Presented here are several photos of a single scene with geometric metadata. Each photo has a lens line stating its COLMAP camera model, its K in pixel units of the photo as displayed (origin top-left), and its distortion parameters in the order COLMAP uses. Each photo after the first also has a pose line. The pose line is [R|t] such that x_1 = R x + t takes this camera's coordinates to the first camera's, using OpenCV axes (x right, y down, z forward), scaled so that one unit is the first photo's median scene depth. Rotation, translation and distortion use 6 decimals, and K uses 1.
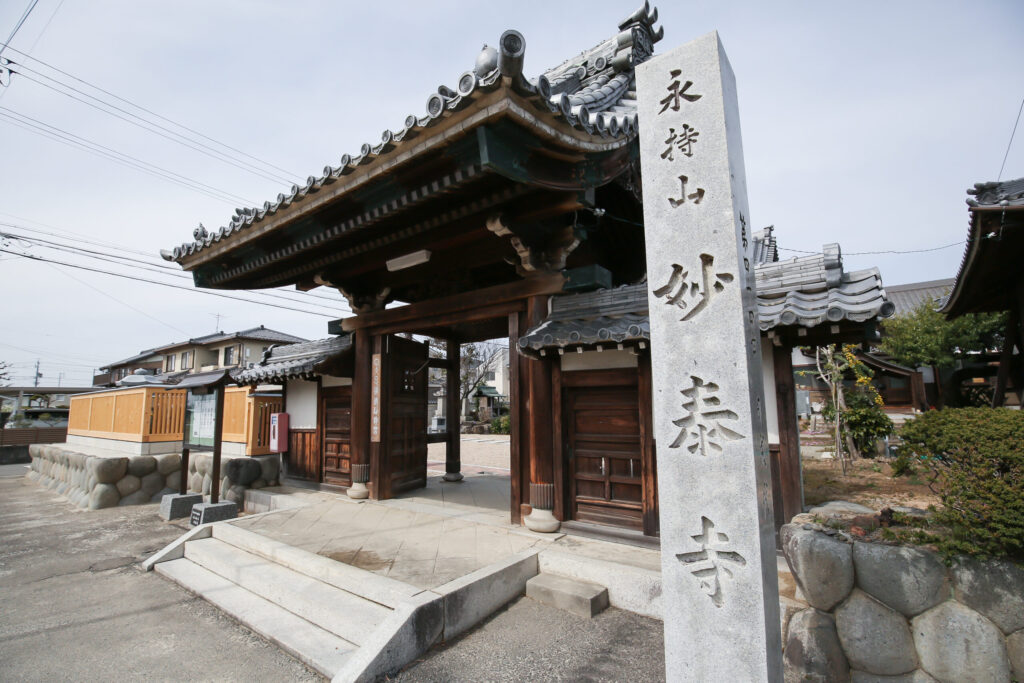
lens RADIAL K [[470.2, 0, 514.9], [0, 470.2, 348.6], [0, 0, 1]] dist [-0.028314, 0.000401]
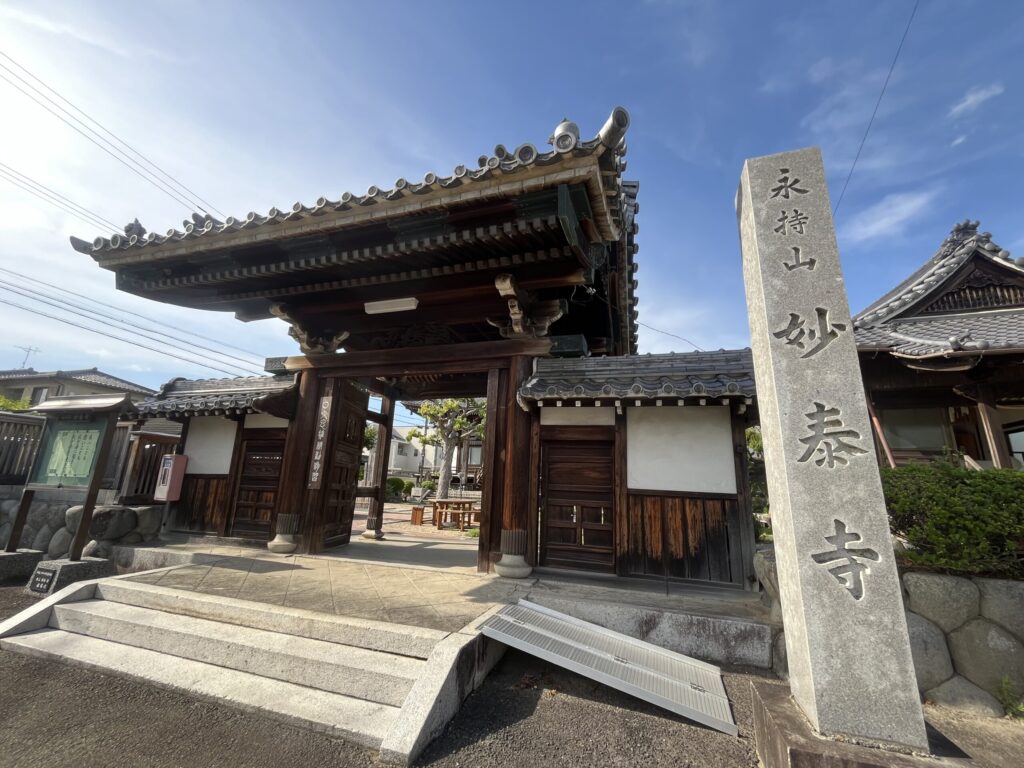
lens RADIAL K [[418.9, 0, 512.0], [0, 418.9, 386.9], [0, 0, 1]] dist [0.001432, 0.000200]
pose [[0.942735, 0.125824, 0.308900, -0.284854], [-0.090453, 0.987856, -0.126327, 0.091871], [-0.321044, 0.091152, 0.942668, 0.091270]]
